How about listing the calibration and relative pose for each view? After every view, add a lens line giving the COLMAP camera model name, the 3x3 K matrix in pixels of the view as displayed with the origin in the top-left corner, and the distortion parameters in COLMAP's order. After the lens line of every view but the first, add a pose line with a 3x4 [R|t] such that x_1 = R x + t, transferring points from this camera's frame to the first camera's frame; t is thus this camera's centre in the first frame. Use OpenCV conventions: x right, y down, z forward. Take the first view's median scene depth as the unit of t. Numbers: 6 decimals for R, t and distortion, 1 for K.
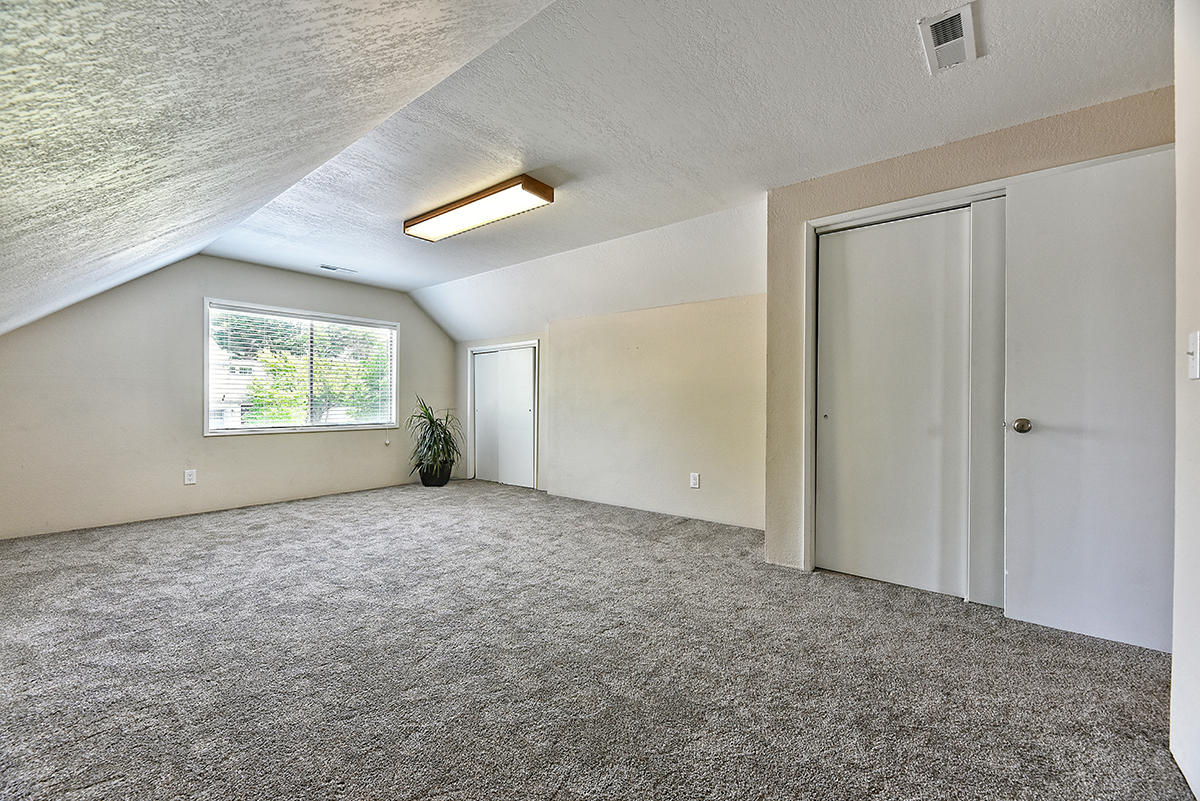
lens RADIAL K [[484.7, 0, 598.9], [0, 484.7, 403.6], [0, 0, 1]] dist [-0.004234, -0.001500]
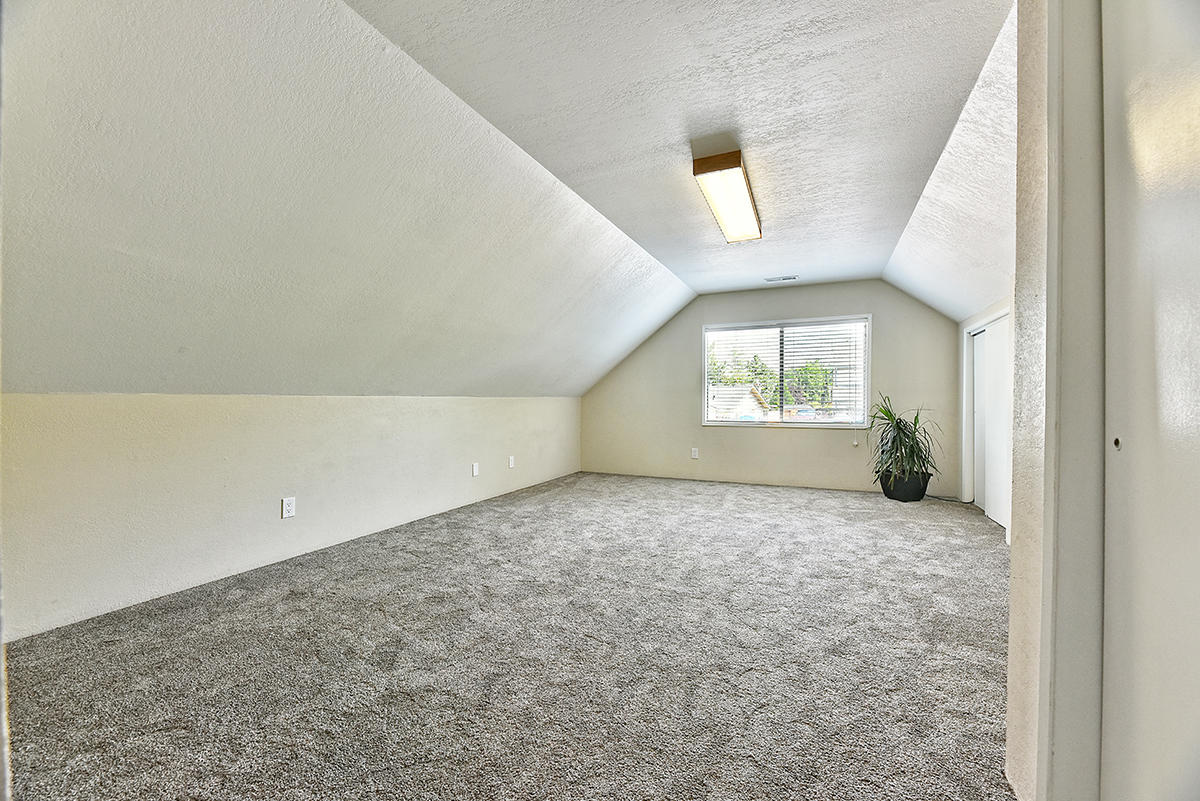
lens RADIAL K [[484.7, 0, 598.4], [0, 484.7, 401.1], [0, 0, 1]] dist [-0.004234, -0.001500]
pose [[0.241286, -0.000490, -0.970454, 0.516350], [-0.000934, 0.999999, -0.000738, -0.001087], [0.970454, 0.001085, 0.241286, 0.422127]]
